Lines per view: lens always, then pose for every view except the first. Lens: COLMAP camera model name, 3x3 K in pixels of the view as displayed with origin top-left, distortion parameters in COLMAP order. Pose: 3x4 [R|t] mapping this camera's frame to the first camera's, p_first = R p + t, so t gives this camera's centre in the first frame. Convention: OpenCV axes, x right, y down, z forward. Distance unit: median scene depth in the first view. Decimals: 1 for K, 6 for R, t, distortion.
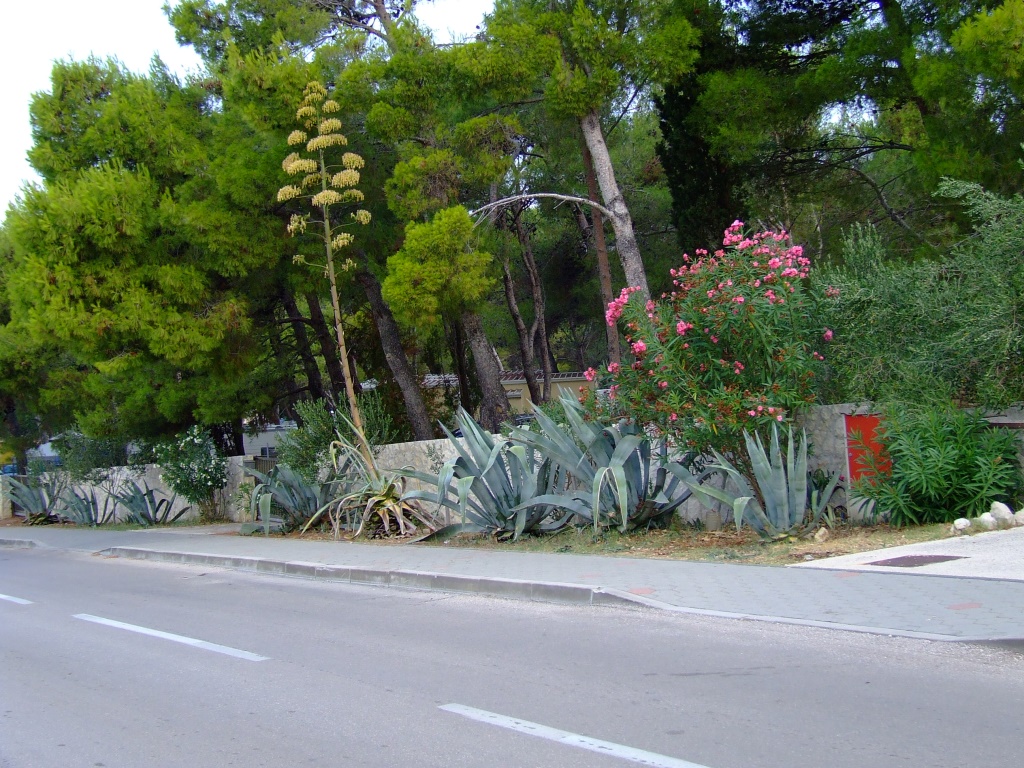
lens RADIAL K [[1613.9, 0, 512.3], [0, 1613.9, 384.2], [0, 0, 1]] dist [-0.108149, 0.000000]
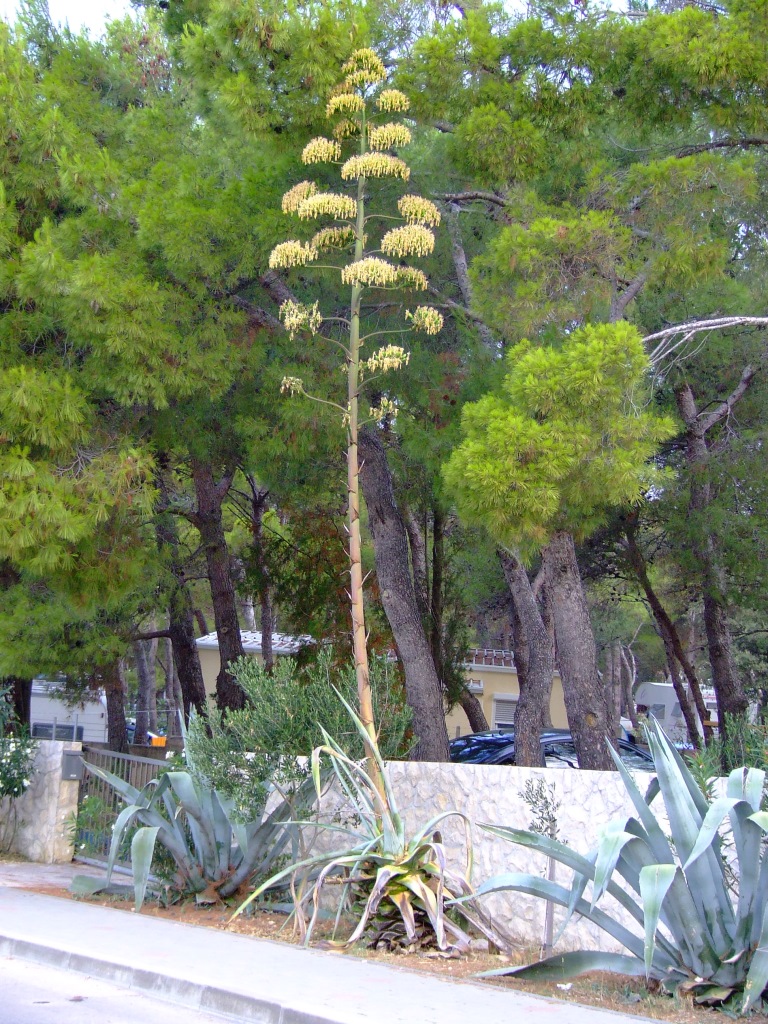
lens RADIAL K [[2522.9, 0, 383.6], [0, 2522.9, 513.1], [0, 0, 1]] dist [0.088154, 0.000000]
pose [[0.991817, 0.127524, -0.006119, -0.093344], [-0.127659, 0.989955, -0.060765, 0.008327], [-0.001691, 0.061049, 0.998133, 0.194593]]
